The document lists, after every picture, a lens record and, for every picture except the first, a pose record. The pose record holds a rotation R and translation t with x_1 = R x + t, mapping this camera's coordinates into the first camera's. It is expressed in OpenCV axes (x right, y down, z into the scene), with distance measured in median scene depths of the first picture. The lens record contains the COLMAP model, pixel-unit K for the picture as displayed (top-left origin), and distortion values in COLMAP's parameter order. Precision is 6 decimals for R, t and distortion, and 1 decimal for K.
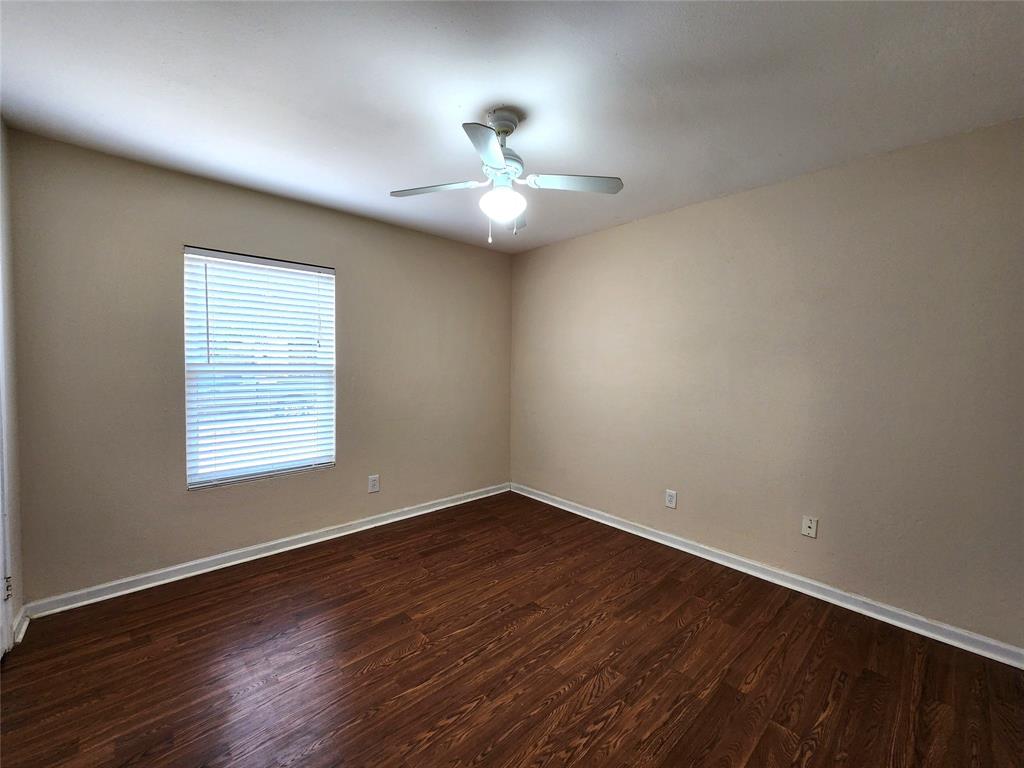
lens RADIAL K [[423.6, 0, 512.0], [0, 423.6, 384.0], [0, 0, 1]] dist [-0.000901, -0.000239]
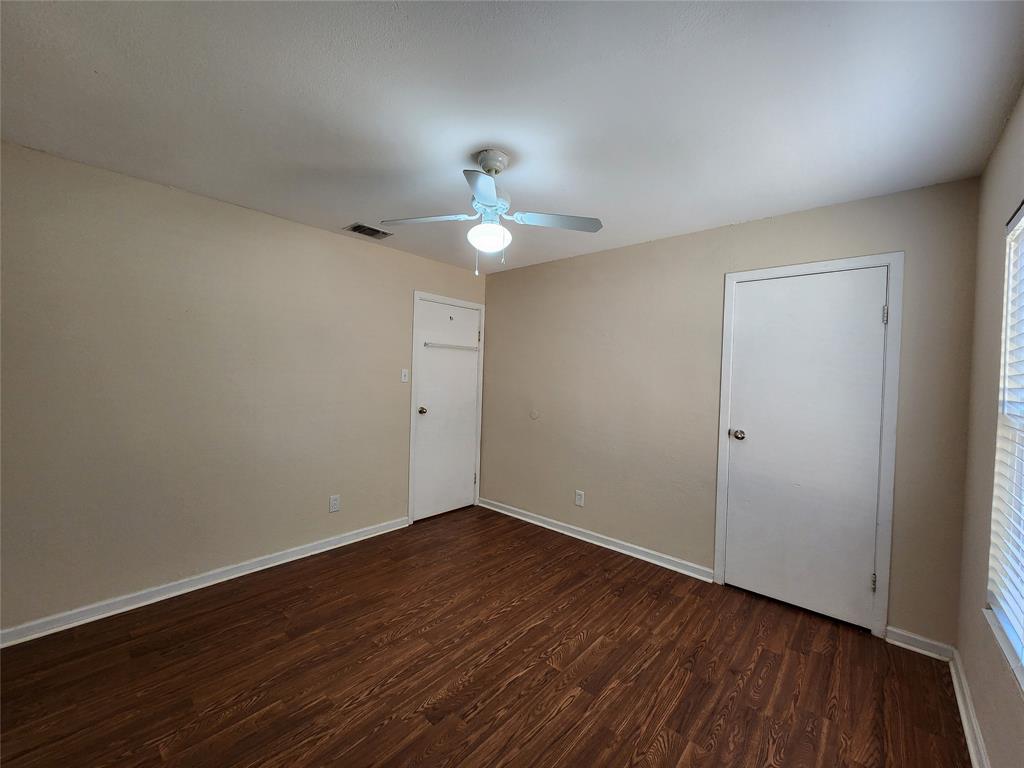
lens RADIAL K [[423.6, 0, 512.0], [0, 423.6, 384.0], [0, 0, 1]] dist [-0.000901, -0.000239]
pose [[-0.994185, -0.036734, -0.101230, 0.012381], [-0.043994, 0.996546, 0.070438, -0.121454], [0.098293, 0.074482, -0.992366, 1.832174]]
